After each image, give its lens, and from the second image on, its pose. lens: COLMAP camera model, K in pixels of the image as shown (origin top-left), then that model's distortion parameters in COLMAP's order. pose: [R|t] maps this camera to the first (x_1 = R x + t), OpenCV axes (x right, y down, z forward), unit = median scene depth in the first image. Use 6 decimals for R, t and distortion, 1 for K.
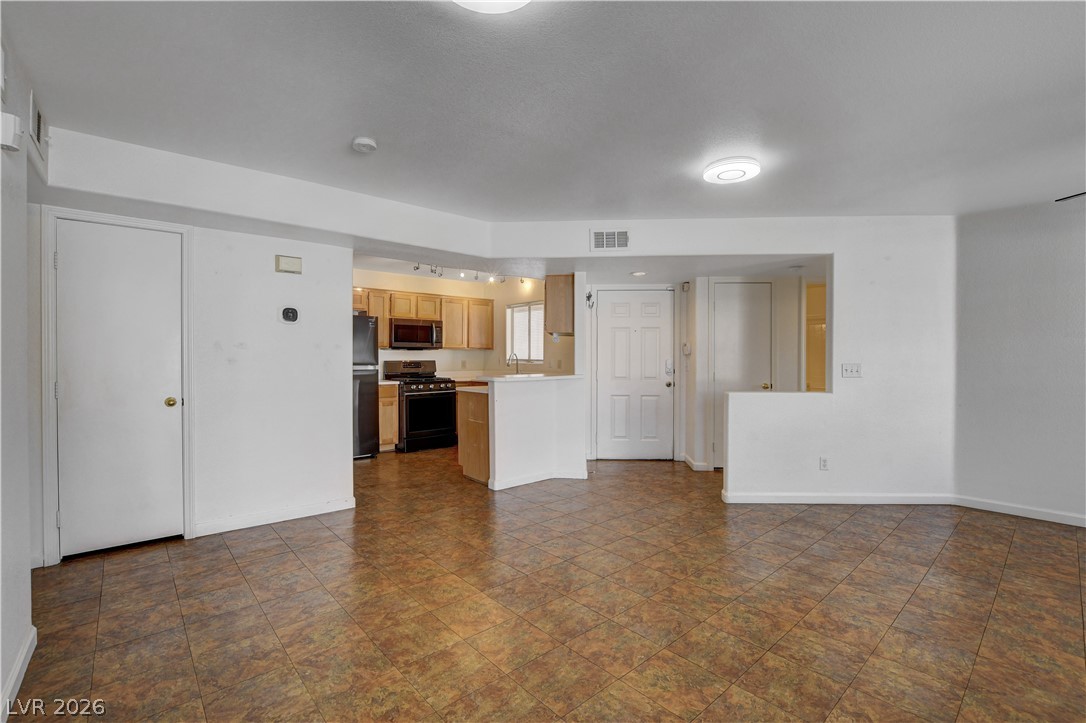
lens RADIAL K [[477.7, 0, 543.8], [0, 477.7, 362.3], [0, 0, 1]] dist [-0.025552, 0.004252]
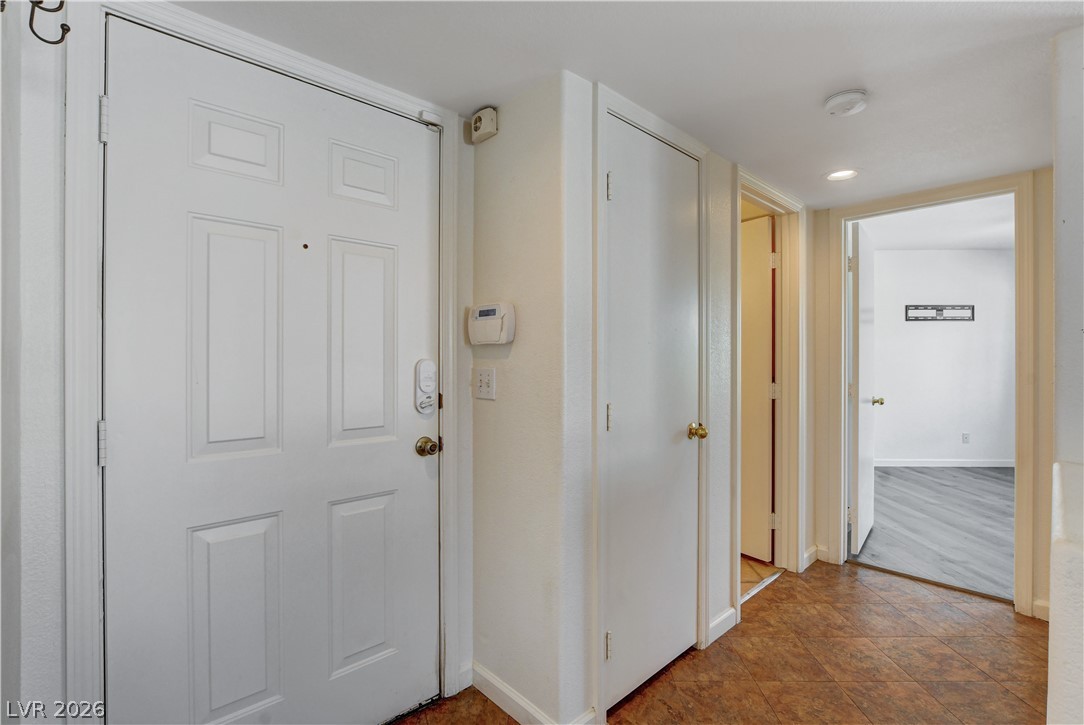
lens RADIAL K [[506.1, 0, 545.6], [0, 506.1, 360.1], [0, 0, 1]] dist [-0.022025, -0.000312]
pose [[0.676094, -0.001459, 0.736814, 0.125759], [0.008791, 0.999943, -0.006087, -0.006198], [-0.736763, 0.010592, 0.676068, 1.085919]]
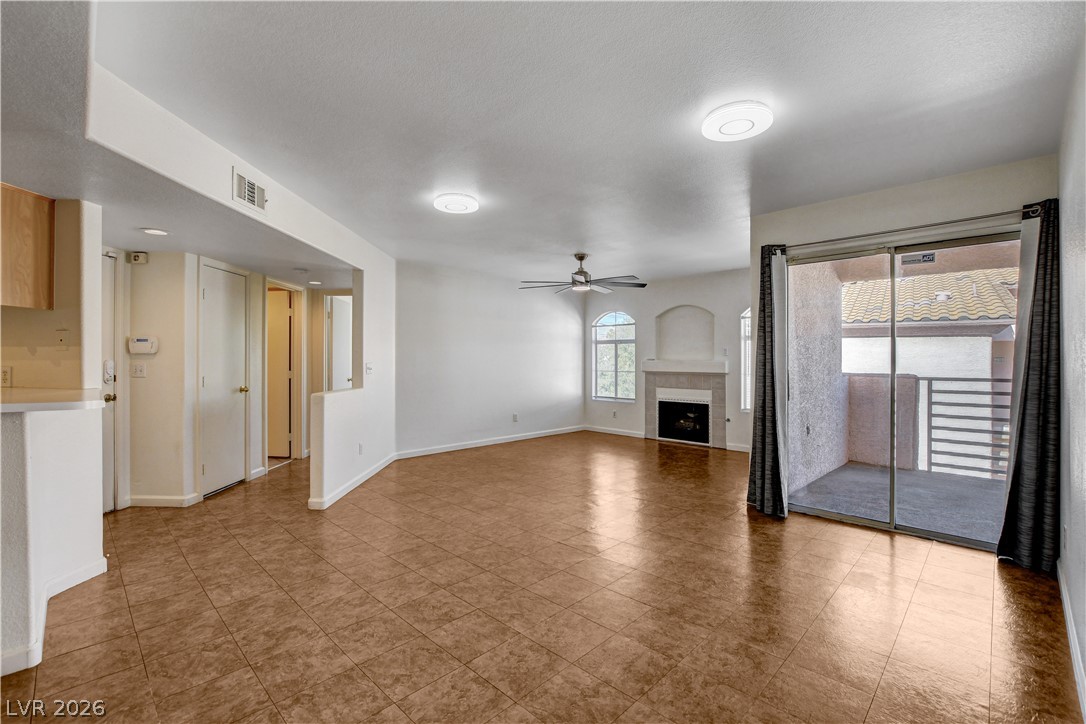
lens RADIAL K [[477.7, 0, 541.7], [0, 477.7, 358.1], [0, 0, 1]] dist [-0.025552, 0.004252]
pose [[-0.061761, -0.000030, 0.998091, -0.625648], [0.010061, 0.999949, 0.000652, -0.006039], [-0.998040, 0.010082, -0.061757, 0.645468]]
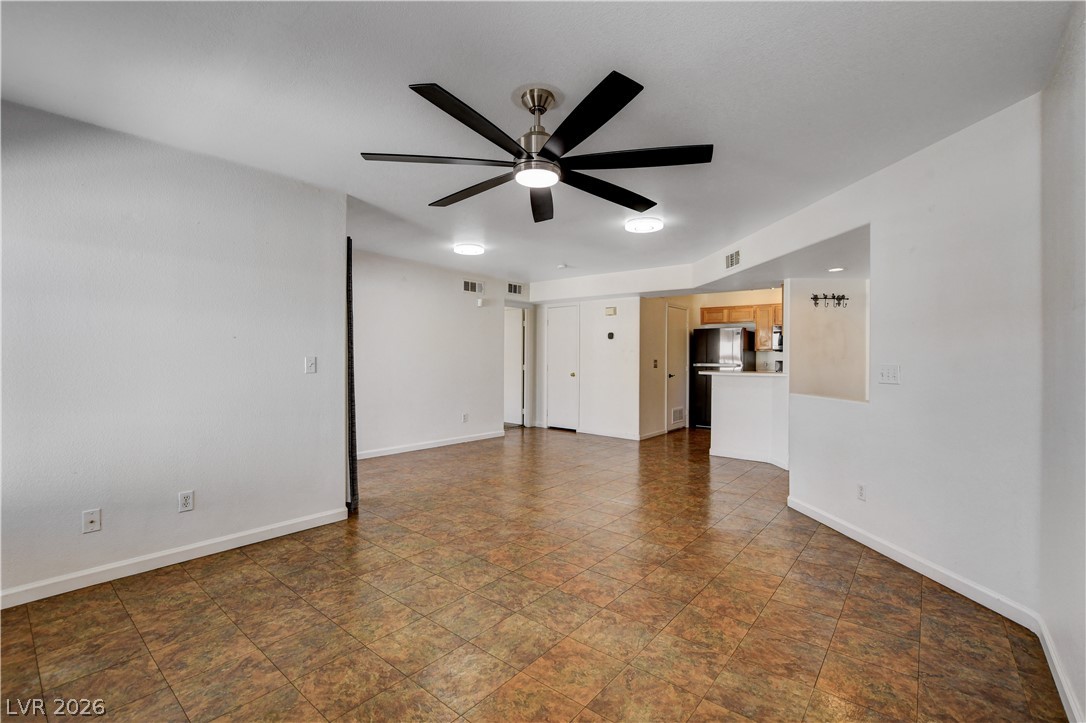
lens RADIAL K [[477.7, 0, 547.3], [0, 477.7, 354.0], [0, 0, 1]] dist [-0.025552, 0.004252]
pose [[0.159746, -0.006542, -0.987136, 1.324137], [-0.017849, 0.999795, -0.009515, 0.002070], [0.986997, 0.019140, 0.159597, 0.367069]]
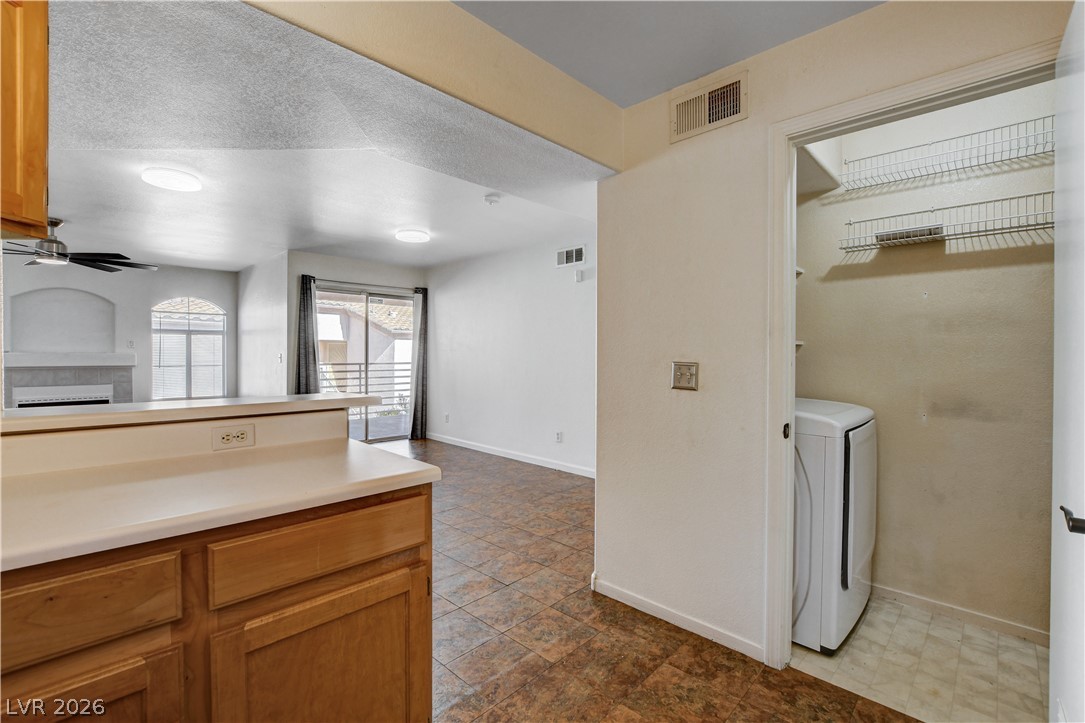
lens RADIAL K [[477.3, 0, 540.3], [0, 477.3, 355.8], [0, 0, 1]] dist [-0.025552, 0.004252]
pose [[-0.996804, -0.005693, -0.079677, -0.276539], [-0.006971, 0.999851, 0.015769, -0.014415], [0.079576, 0.016274, -0.996696, 1.617241]]
